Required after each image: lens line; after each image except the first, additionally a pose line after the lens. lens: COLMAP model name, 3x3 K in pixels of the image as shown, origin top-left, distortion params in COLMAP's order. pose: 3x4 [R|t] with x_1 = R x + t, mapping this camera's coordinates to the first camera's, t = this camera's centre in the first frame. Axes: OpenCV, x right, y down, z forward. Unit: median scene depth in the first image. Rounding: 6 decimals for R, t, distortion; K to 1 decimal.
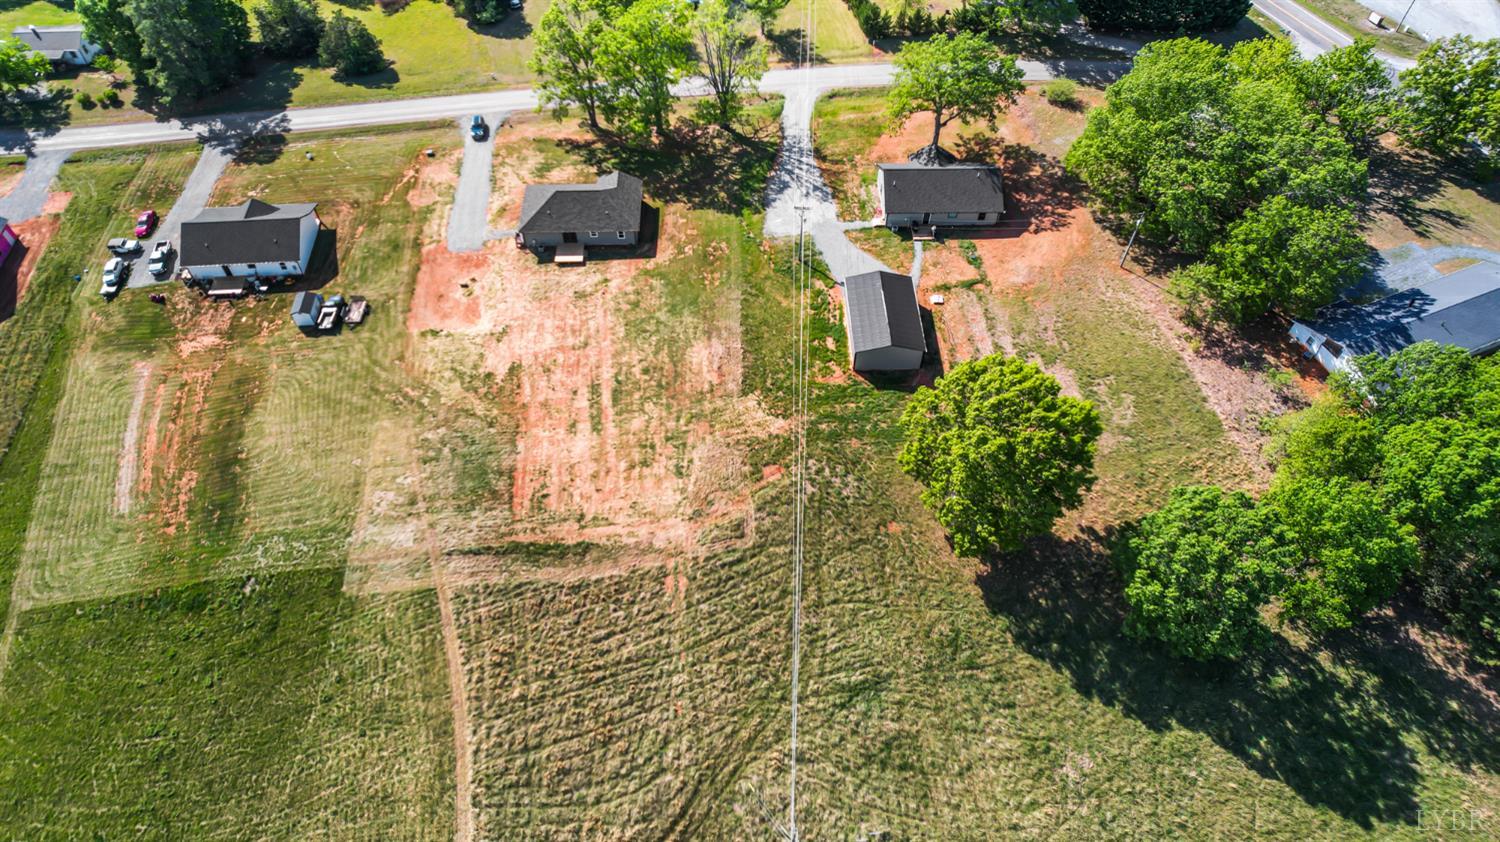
lens RADIAL K [[946.6, 0, 754.0], [0, 946.6, 419.8], [0, 0, 1]] dist [-0.036723, 0.013559]
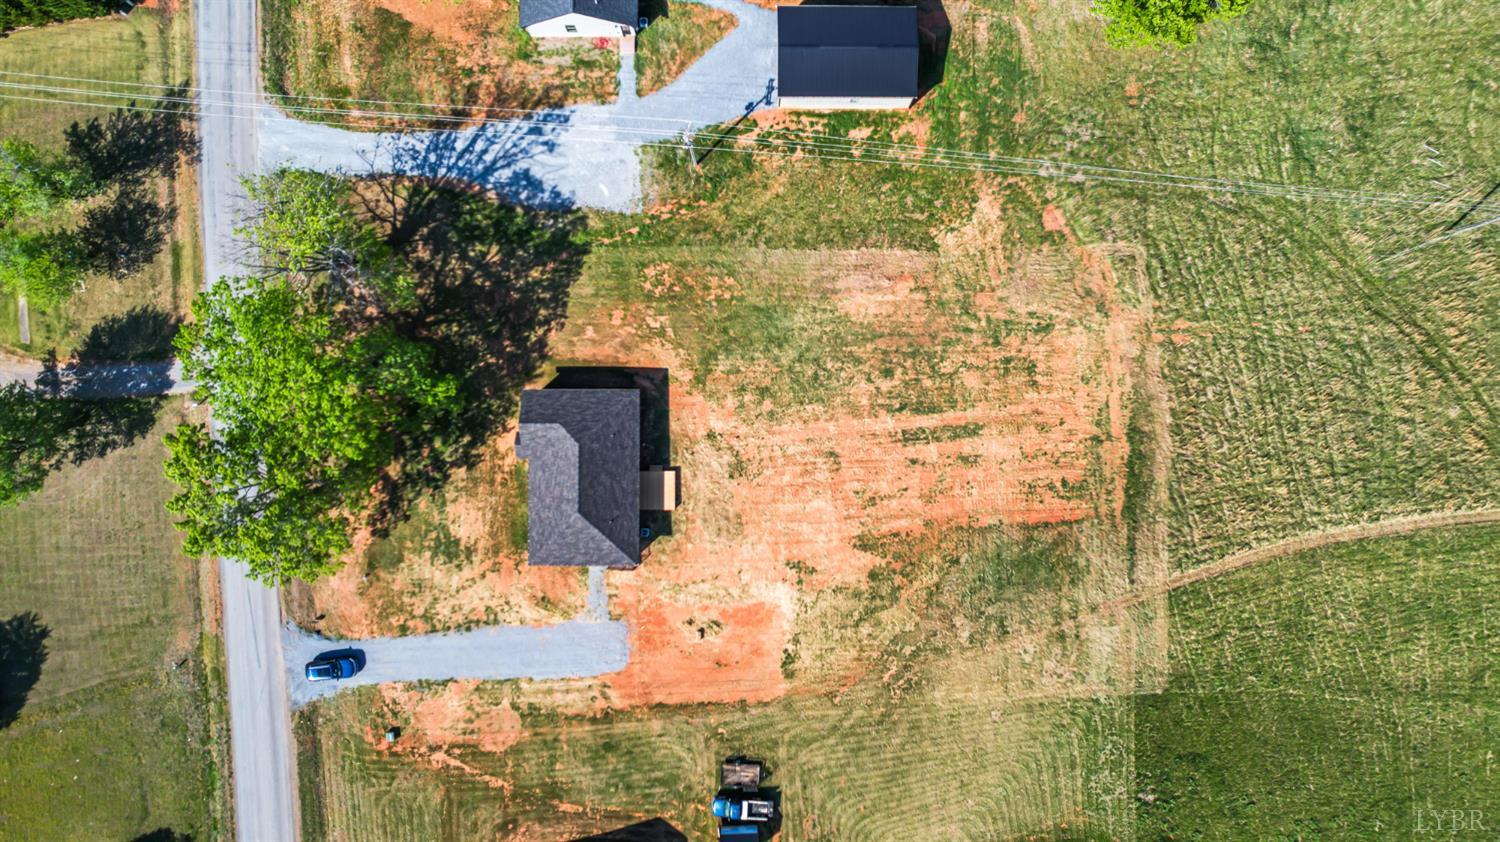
lens RADIAL K [[946.6, 0, 749.5], [0, 946.6, 426.1], [0, 0, 1]] dist [-0.036723, 0.013559]
pose [[0.032901, -0.999412, 0.009696, -0.173053], [0.788054, 0.031908, 0.614779, -0.634423], [-0.614726, -0.012586, 0.788640, 0.459328]]
